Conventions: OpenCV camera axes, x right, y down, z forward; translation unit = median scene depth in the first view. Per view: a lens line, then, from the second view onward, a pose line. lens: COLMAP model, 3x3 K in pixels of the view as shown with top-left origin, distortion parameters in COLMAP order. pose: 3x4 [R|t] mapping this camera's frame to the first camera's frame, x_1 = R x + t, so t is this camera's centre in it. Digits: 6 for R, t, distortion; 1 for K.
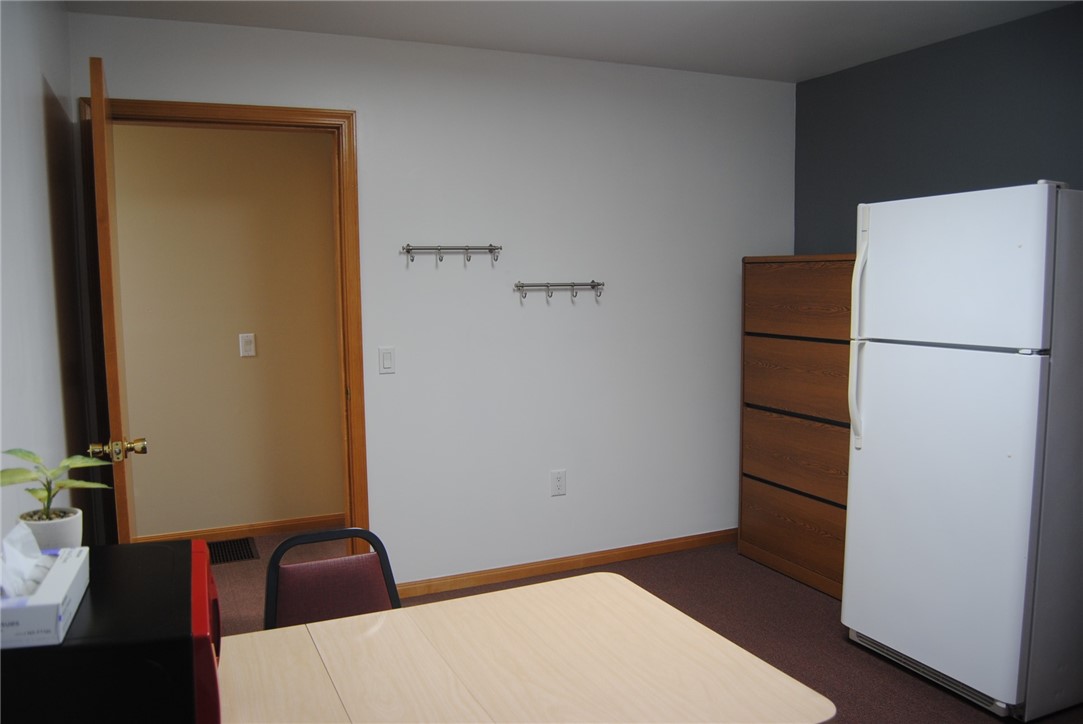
lens RADIAL K [[833.3, 0, 541.5], [0, 833.3, 362.0], [0, 0, 1]] dist [-0.078622, 0.008303]
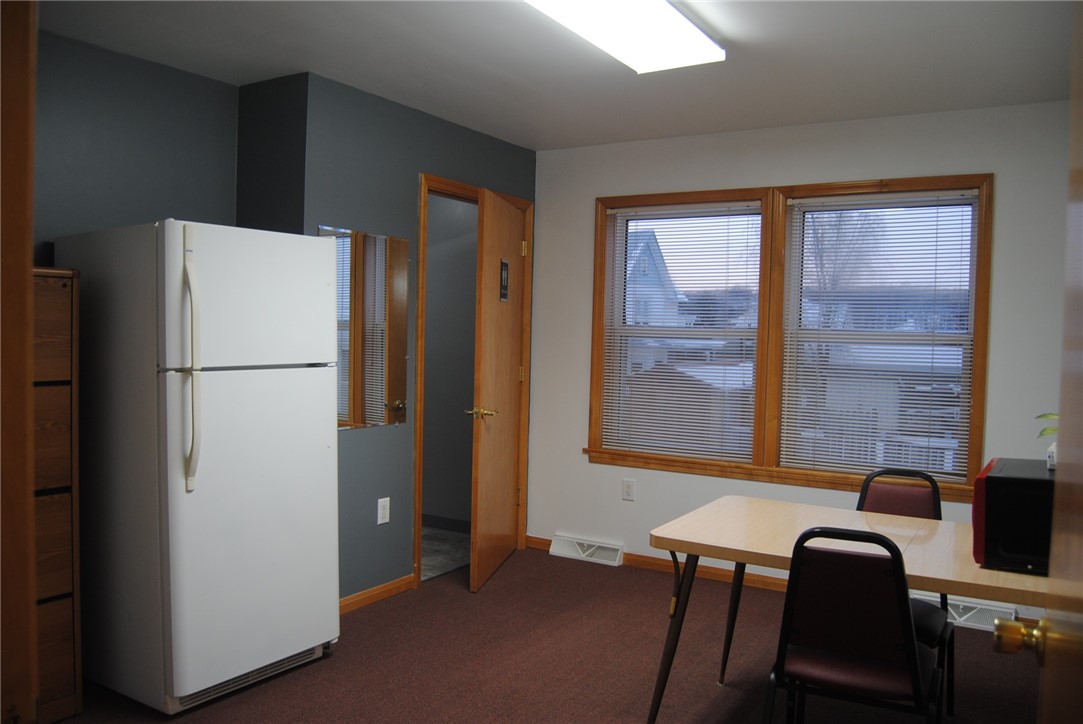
lens RADIAL K [[843.4, 0, 534.5], [0, 843.4, 363.3], [0, 0, 1]] dist [-0.100367, 0.042381]
pose [[-0.552046, -0.027018, 0.833376, -0.591508], [0.072053, 0.994190, 0.079961, -0.081908], [-0.830694, 0.104189, -0.546892, 1.200297]]
